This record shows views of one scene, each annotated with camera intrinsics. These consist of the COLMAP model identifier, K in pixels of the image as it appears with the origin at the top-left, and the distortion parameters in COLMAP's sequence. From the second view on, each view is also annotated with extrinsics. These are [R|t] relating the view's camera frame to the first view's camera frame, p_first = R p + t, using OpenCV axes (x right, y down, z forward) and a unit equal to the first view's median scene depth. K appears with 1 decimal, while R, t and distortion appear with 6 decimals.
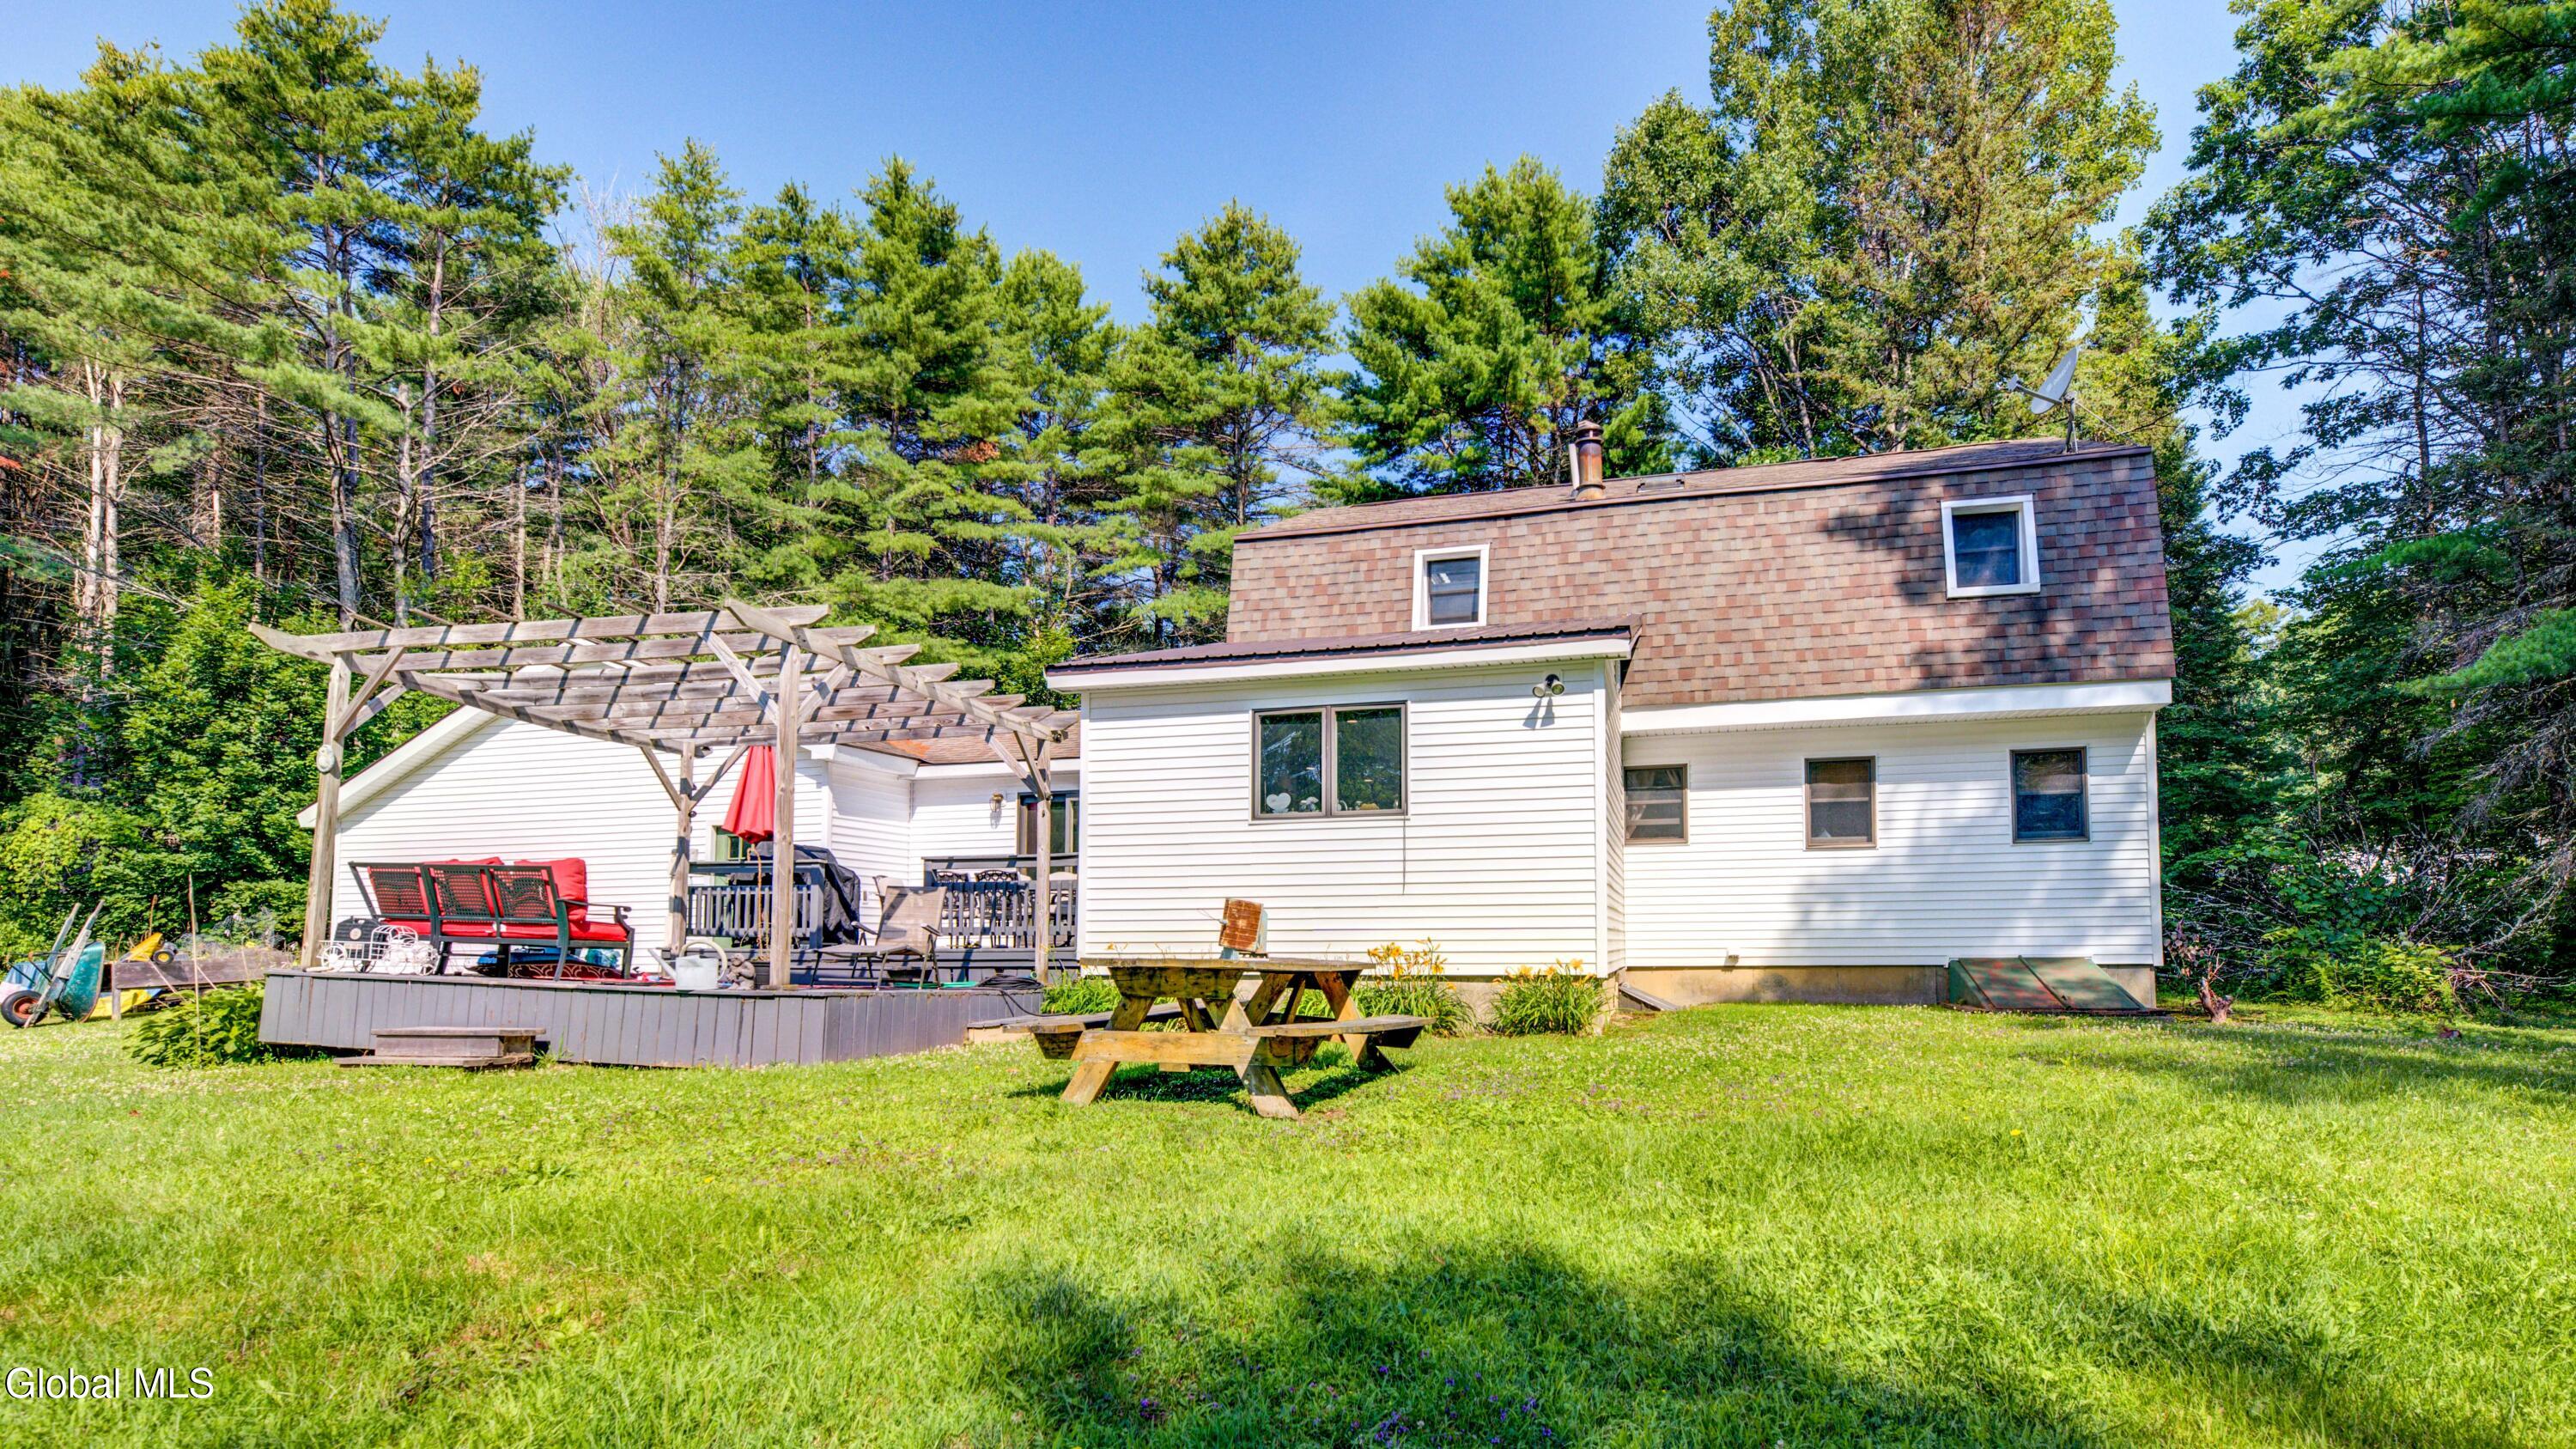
lens RADIAL K [[1325.0, 0, 1293.1], [0, 1325.0, 838.2], [0, 0, 1]] dist [-0.002297, -0.001194]
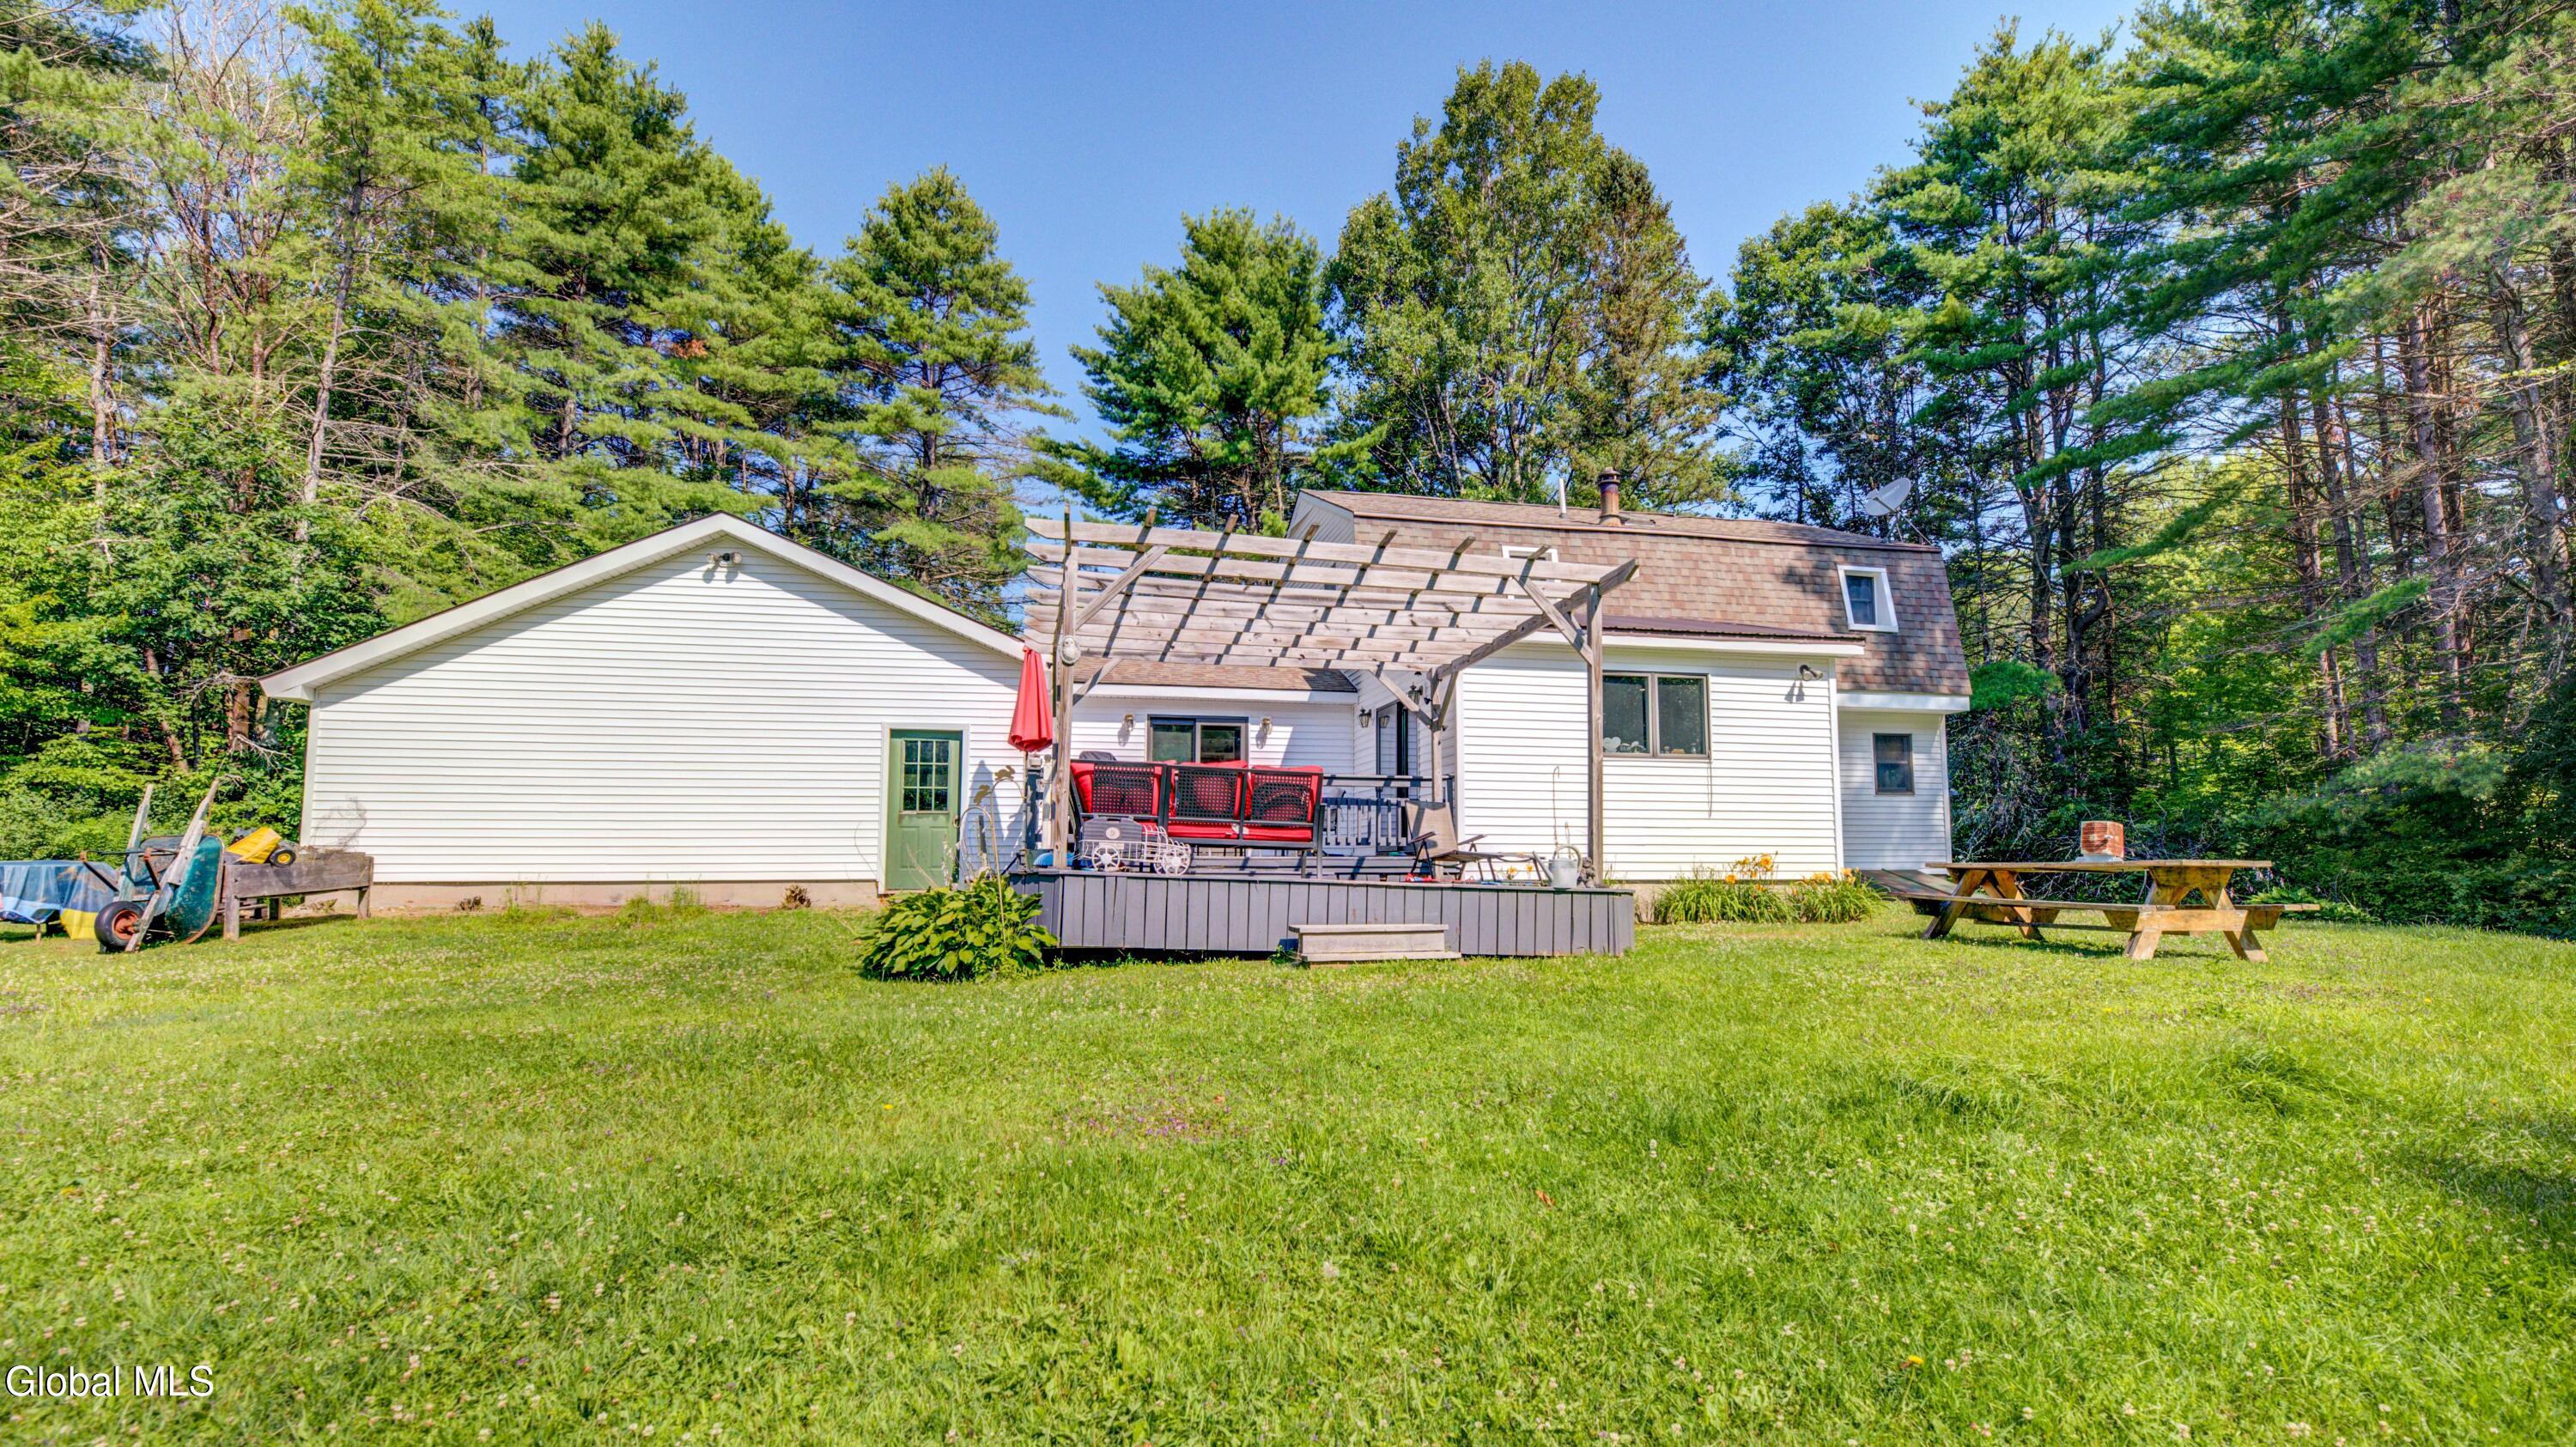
lens RADIAL K [[1181.1, 0, 1288.0], [0, 1181.1, 723.5], [0, 0, 1]] dist [-0.007414, -0.000010]
pose [[0.883095, 0.063841, 0.464831, -0.692078], [-0.044606, 0.997636, -0.052276, 0.022236], [-0.467070, 0.025430, 0.883855, 0.122544]]
